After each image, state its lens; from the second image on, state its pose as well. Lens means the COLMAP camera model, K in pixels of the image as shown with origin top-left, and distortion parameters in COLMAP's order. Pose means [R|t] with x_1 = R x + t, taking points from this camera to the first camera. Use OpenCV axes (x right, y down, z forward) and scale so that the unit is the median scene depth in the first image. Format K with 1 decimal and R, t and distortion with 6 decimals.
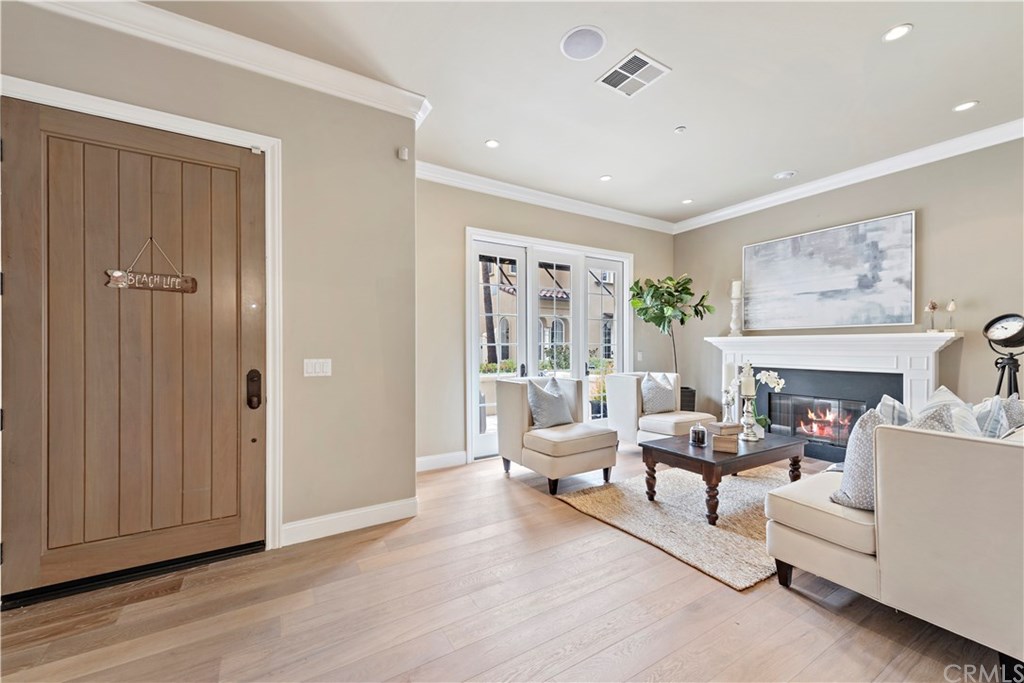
lens RADIAL K [[398.7, 0, 508.0], [0, 398.7, 343.7], [0, 0, 1]] dist [0.013252, -0.003632]
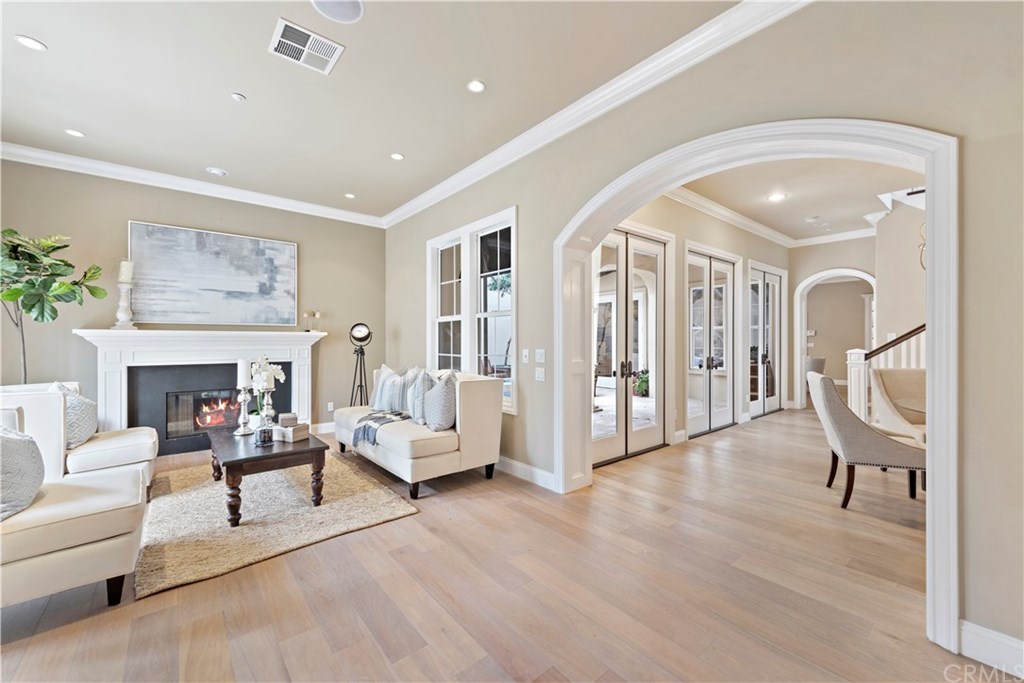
lens RADIAL K [[398.7, 0, 511.6], [0, 398.7, 341.2], [0, 0, 1]] dist [0.013252, -0.003632]
pose [[-0.139630, -0.002226, 0.990201, -0.431902], [-0.006169, 0.999980, 0.001378, -0.000375], [-0.990185, -0.005916, -0.139641, 0.424723]]
